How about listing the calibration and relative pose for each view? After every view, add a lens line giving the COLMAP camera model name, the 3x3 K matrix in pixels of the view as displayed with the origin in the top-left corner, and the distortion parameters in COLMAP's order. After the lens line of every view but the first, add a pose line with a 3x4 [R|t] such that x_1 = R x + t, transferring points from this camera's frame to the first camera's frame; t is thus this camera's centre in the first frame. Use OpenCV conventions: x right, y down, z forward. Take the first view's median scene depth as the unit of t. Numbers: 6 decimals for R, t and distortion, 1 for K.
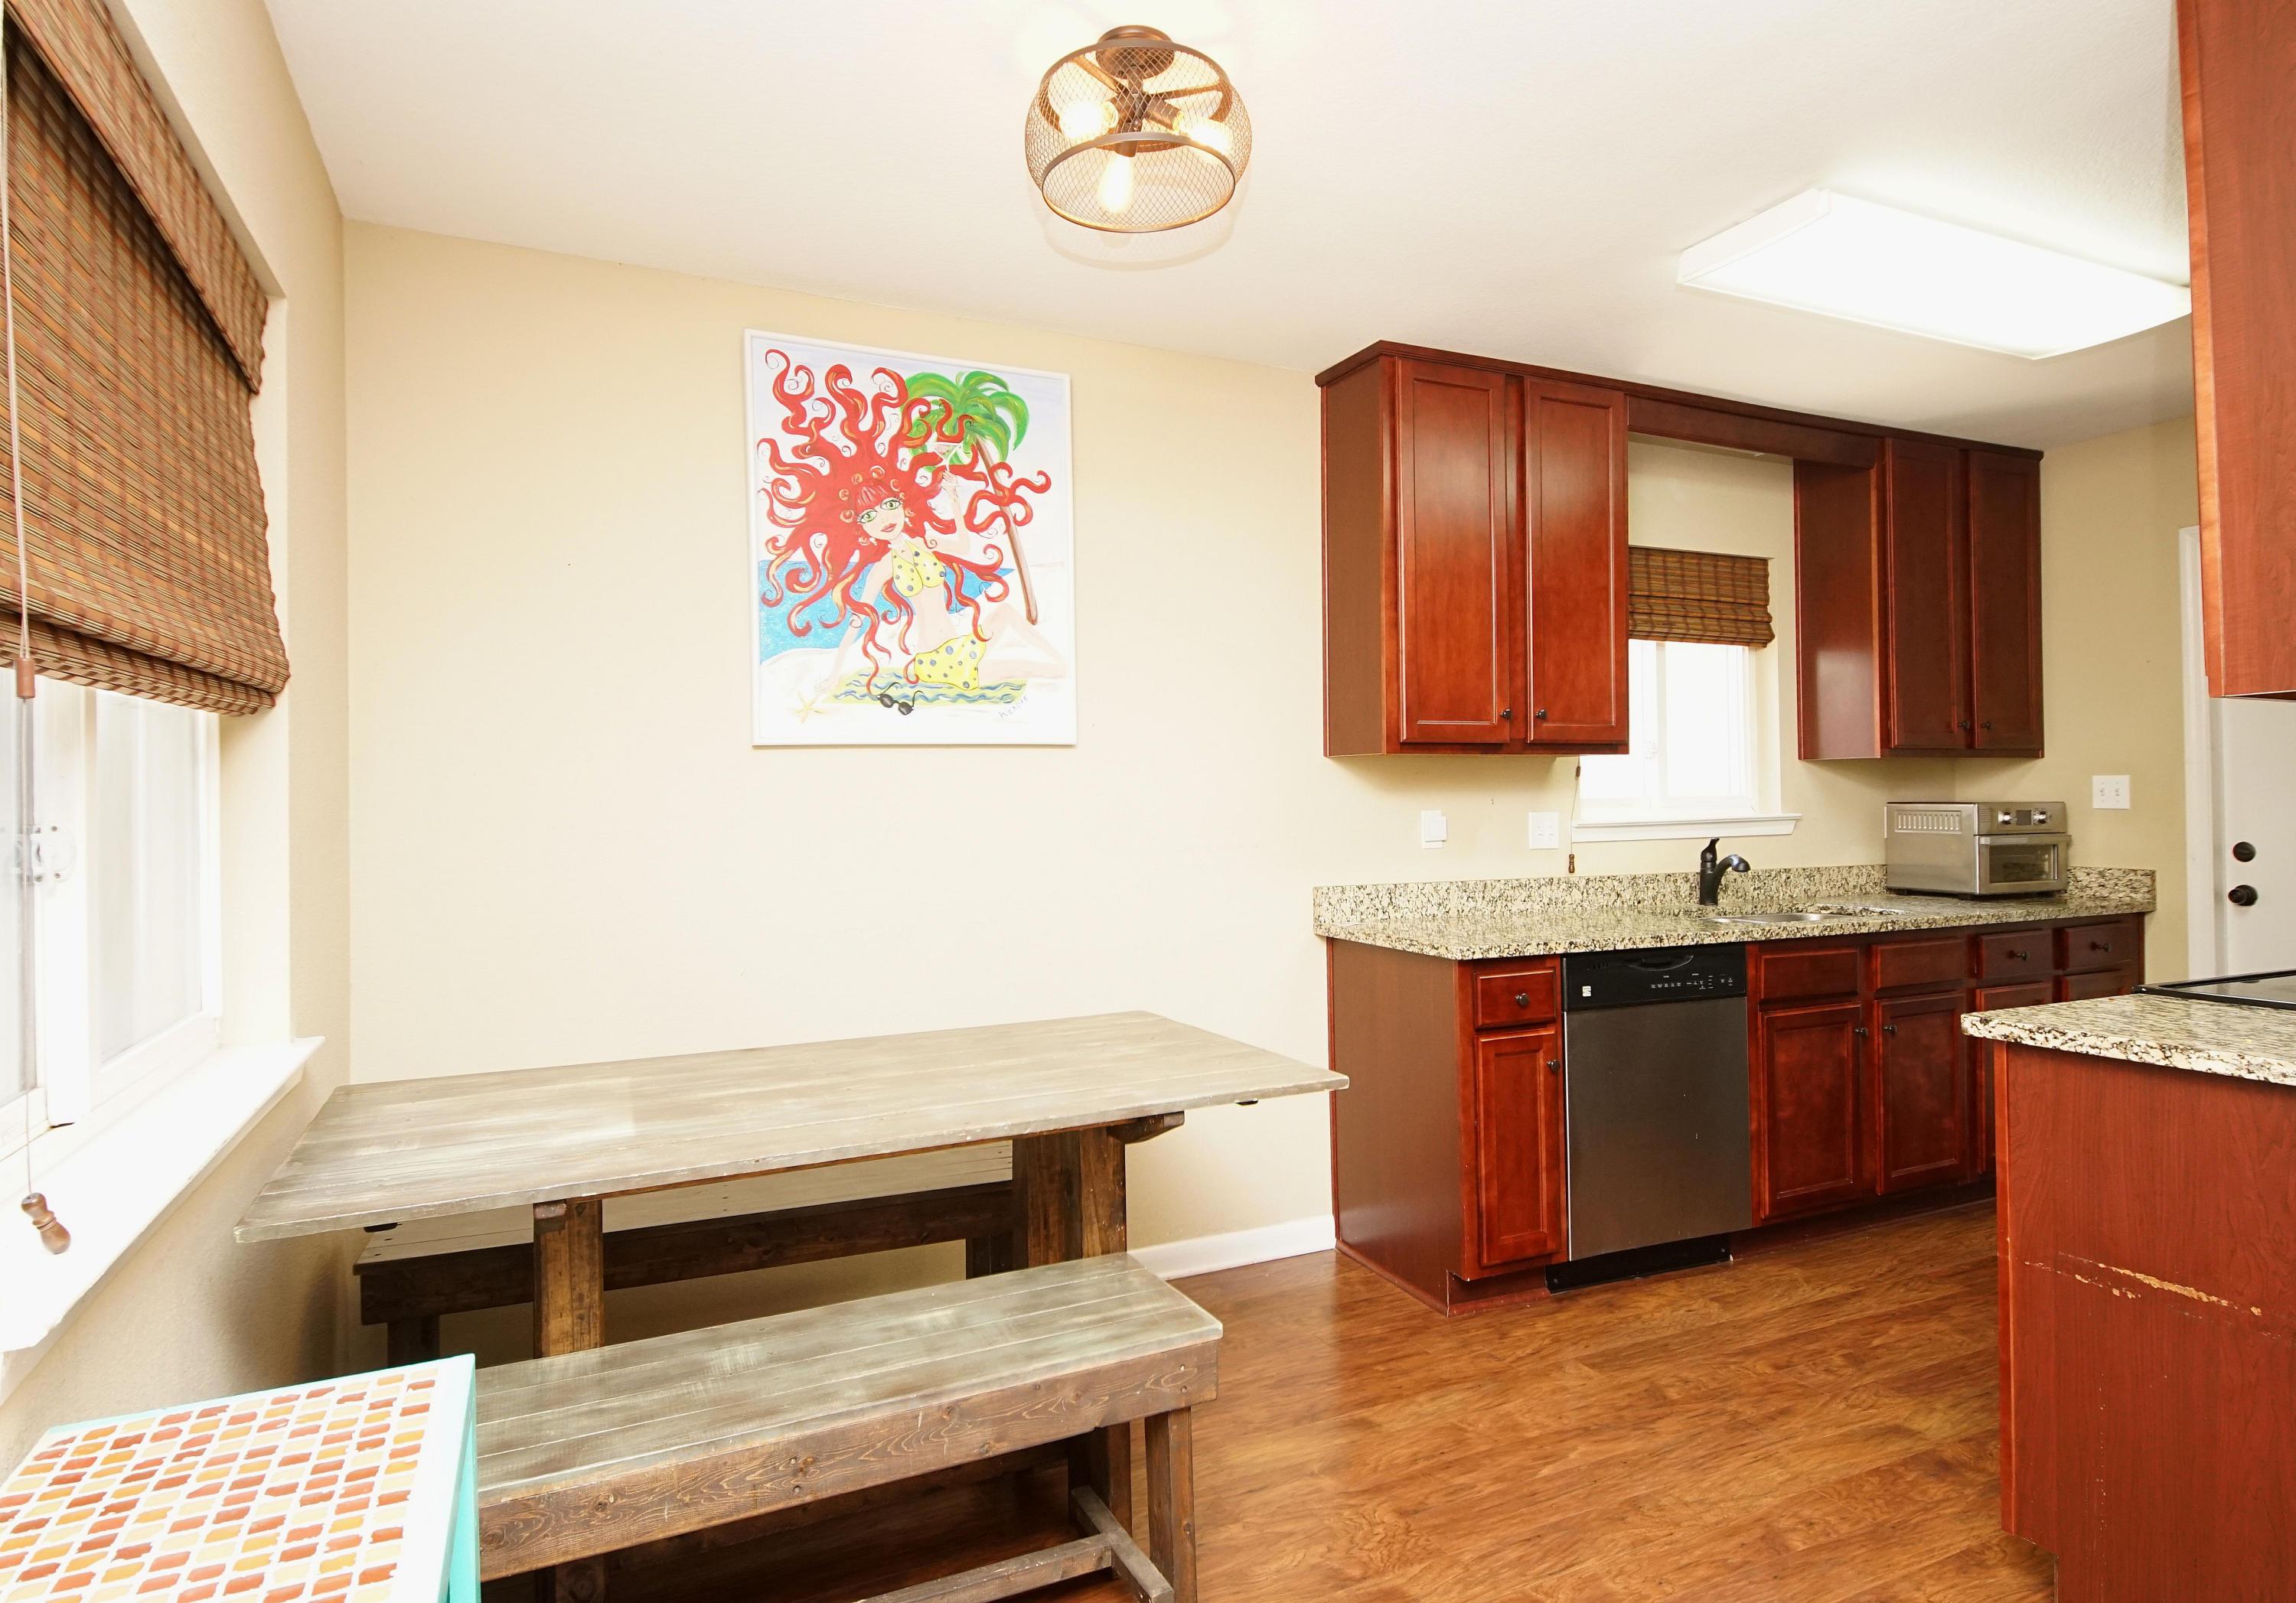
lens RADIAL K [[1278.3, 0, 1177.1], [0, 1278.3, 791.8], [0, 0, 1]] dist [0.041686, -0.043022]
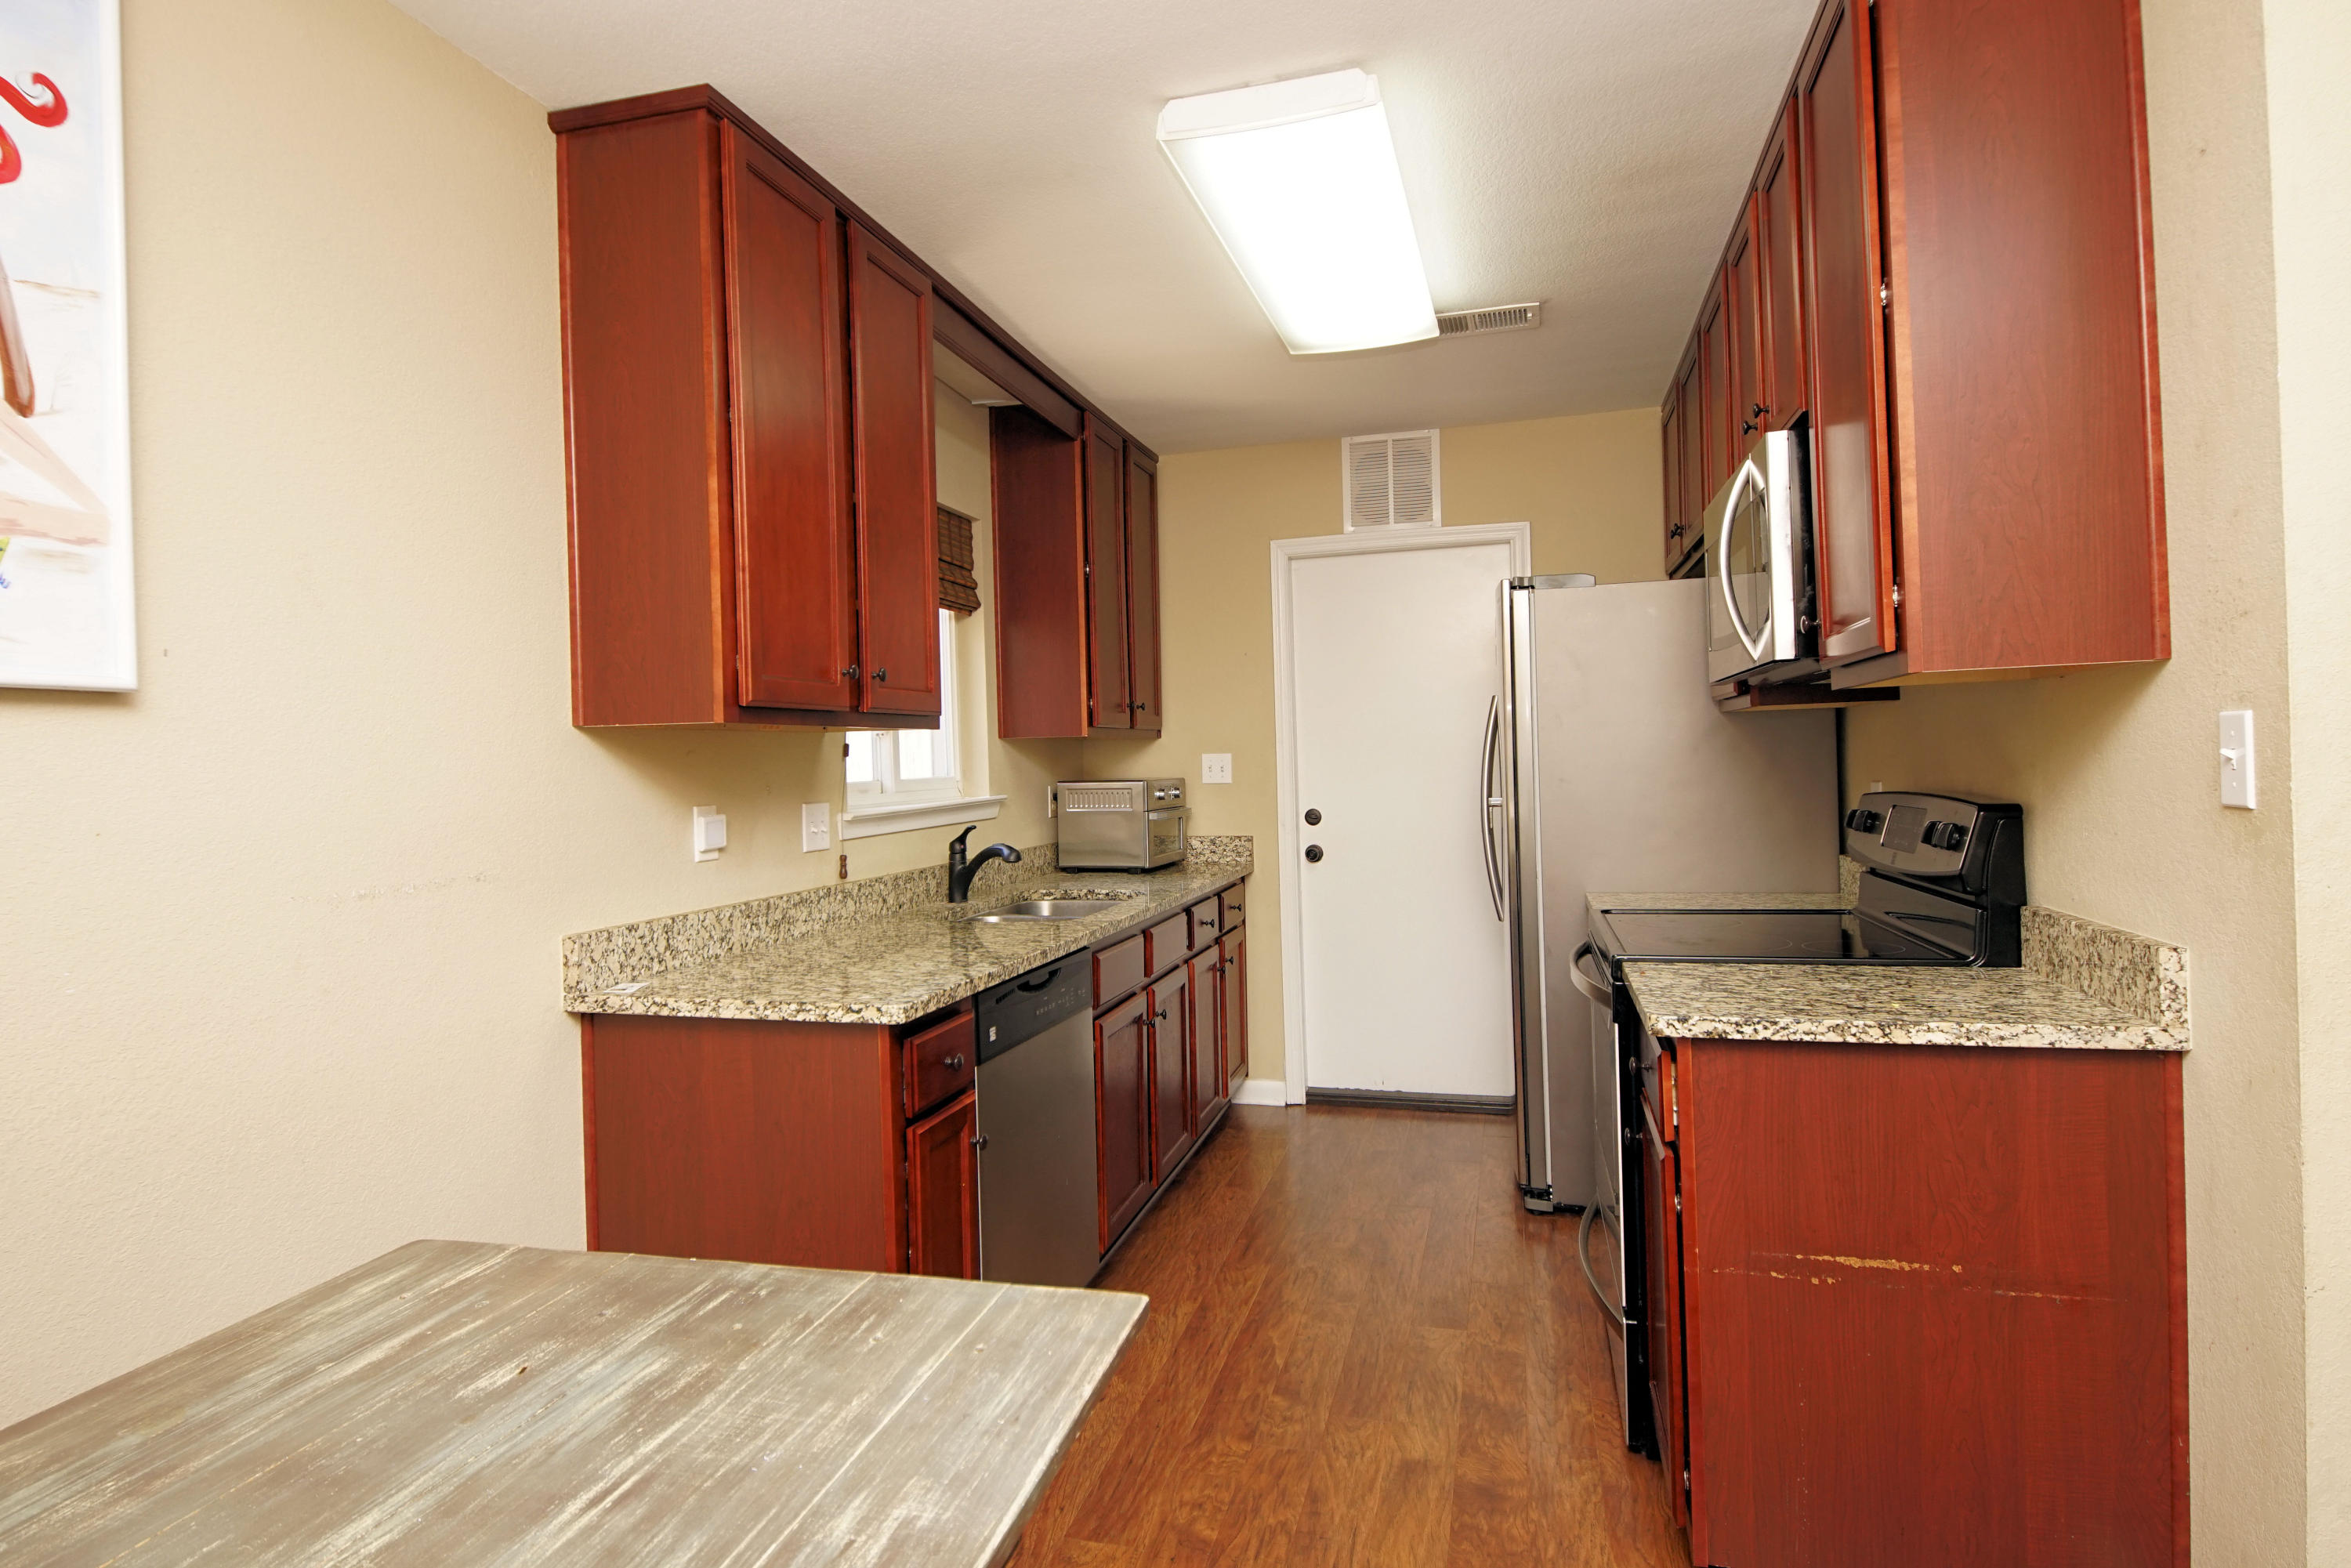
lens RADIAL K [[1257.1, 0, 1154.2], [0, 1257.1, 769.0], [0, 0, 1]] dist [0.045266, -0.047725]
pose [[0.661558, -0.012130, 0.749796, -0.175310], [0.014240, 0.999892, 0.003612, -0.005207], [-0.749759, 0.008287, 0.661660, 0.404841]]
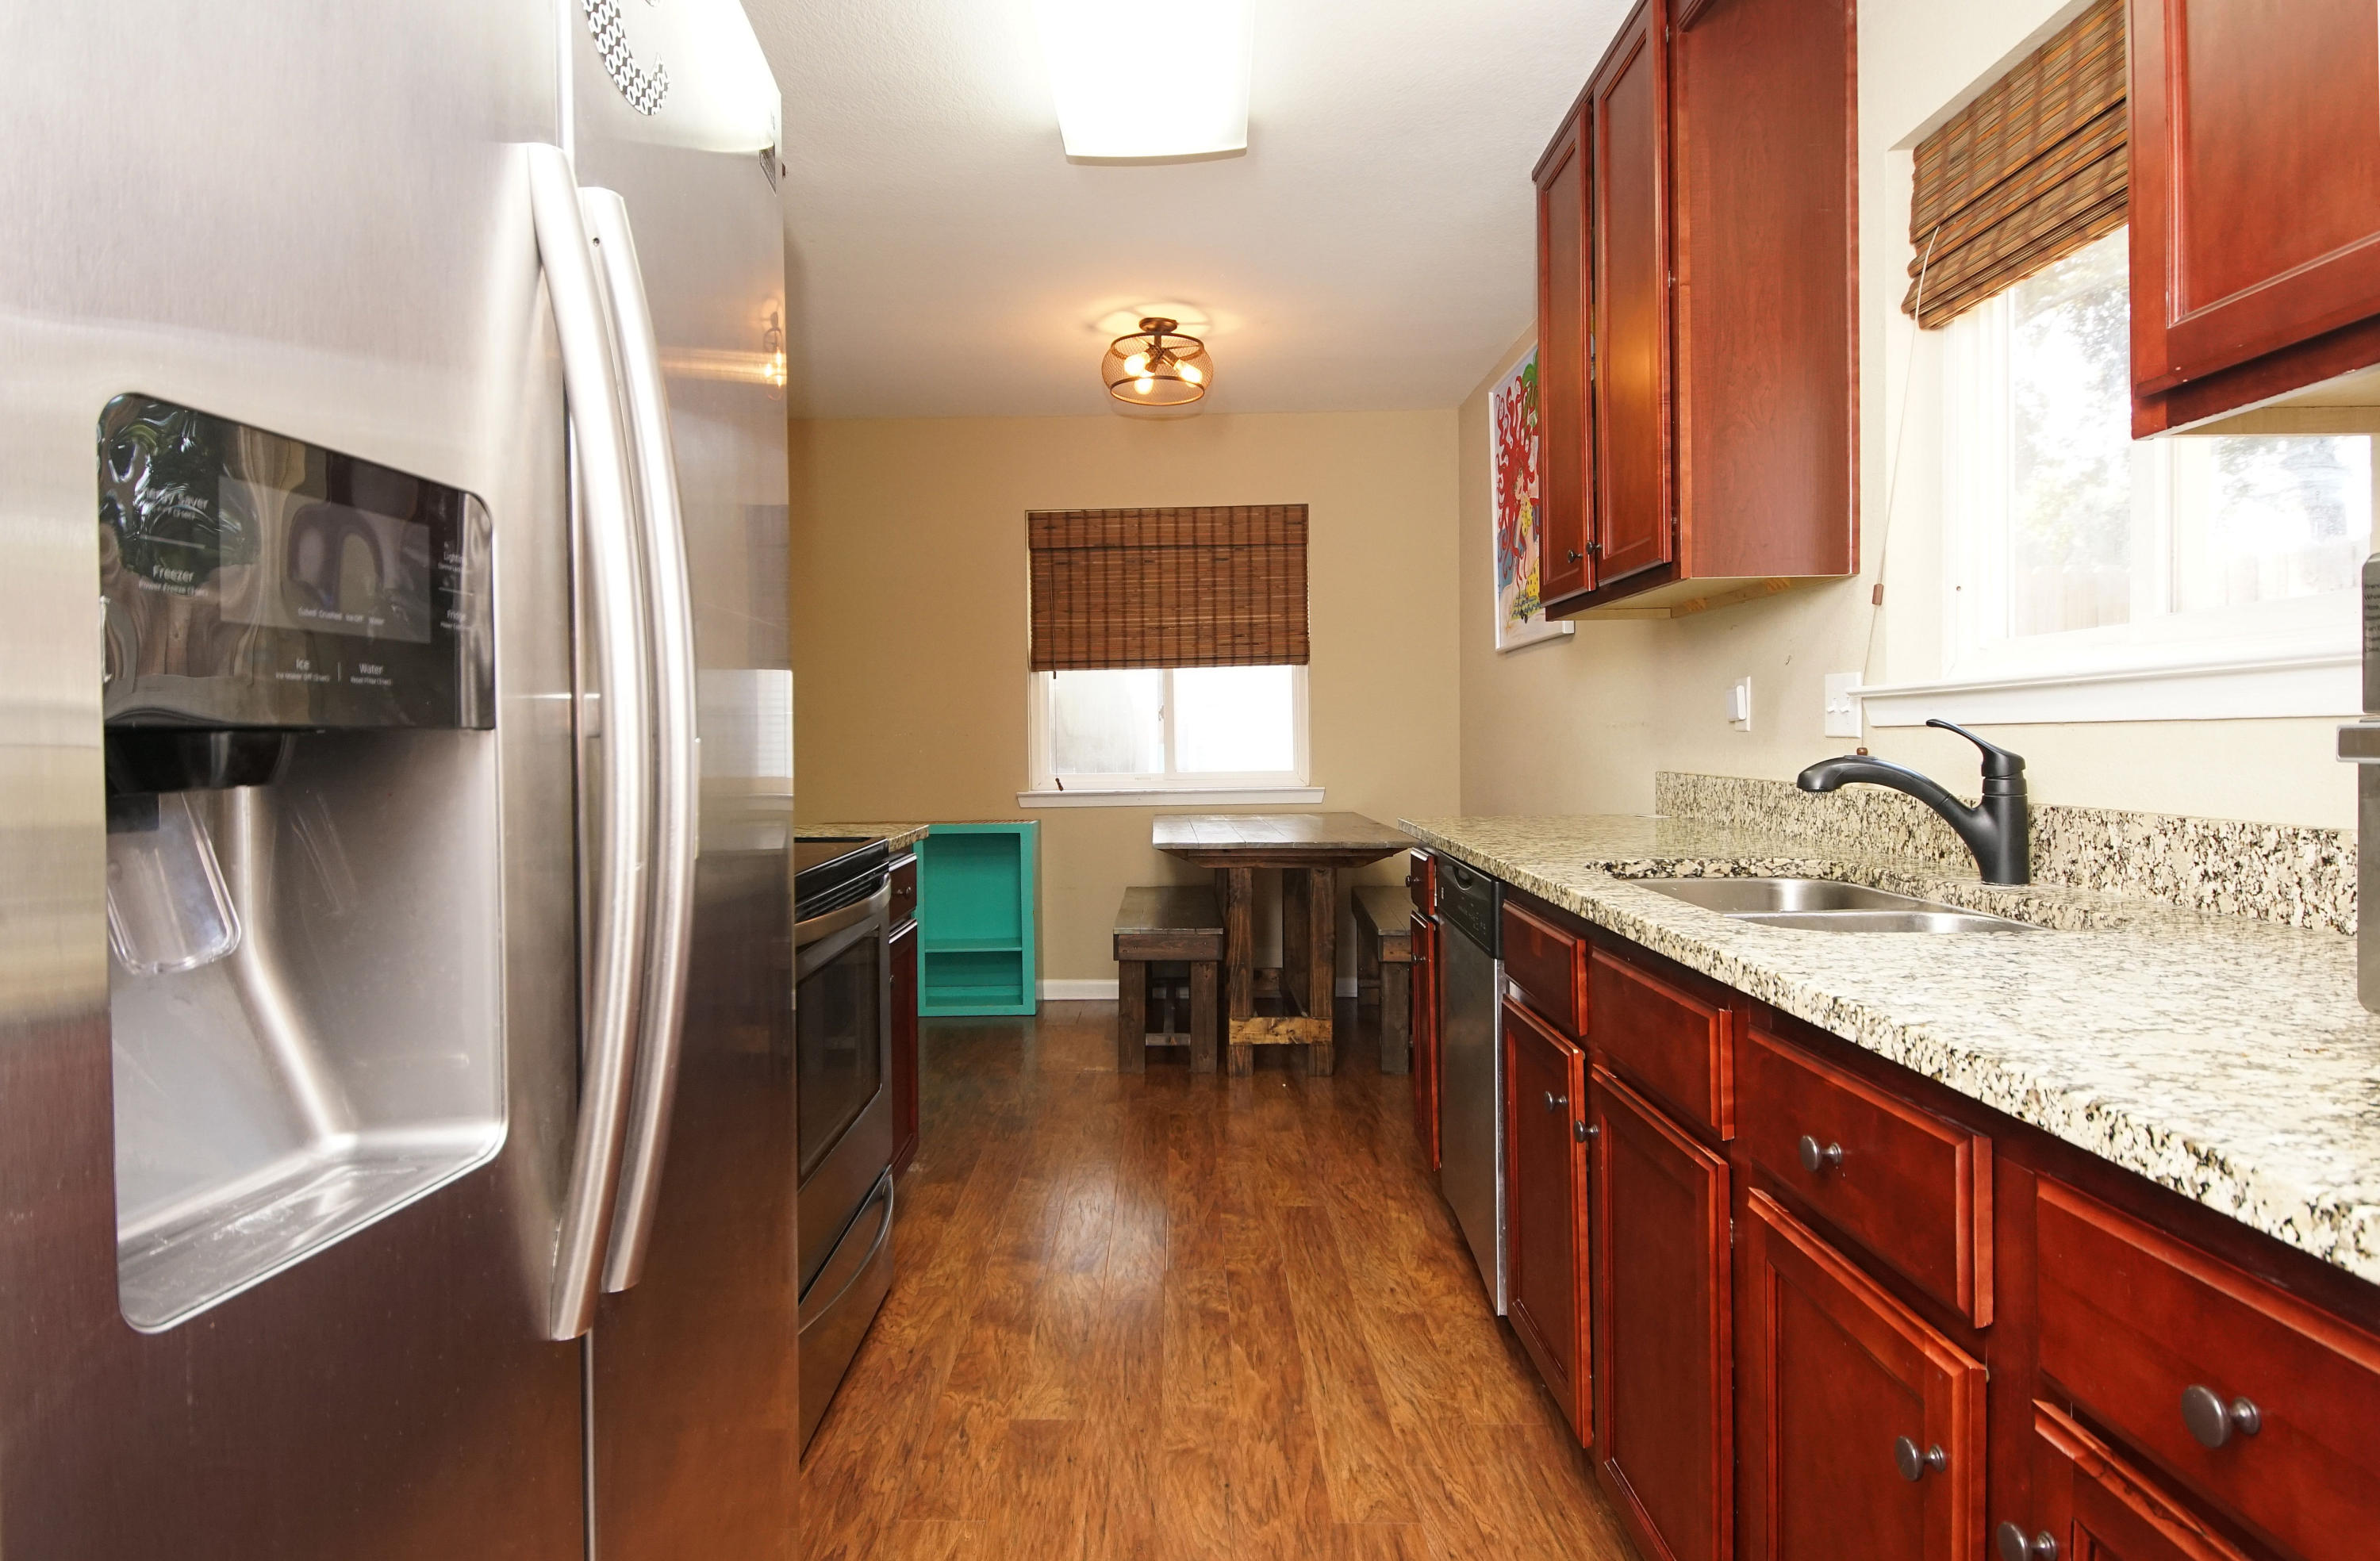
lens RADIAL K [[1294.7, 0, 1157.7], [0, 1294.7, 758.5], [0, 0, 1]] dist [0.039426, -0.041323]
pose [[-0.444264, 0.032331, -0.895312, 1.117927], [0.022064, 0.999440, 0.025143, 0.038528], [0.895624, -0.008584, -0.444729, 1.159955]]
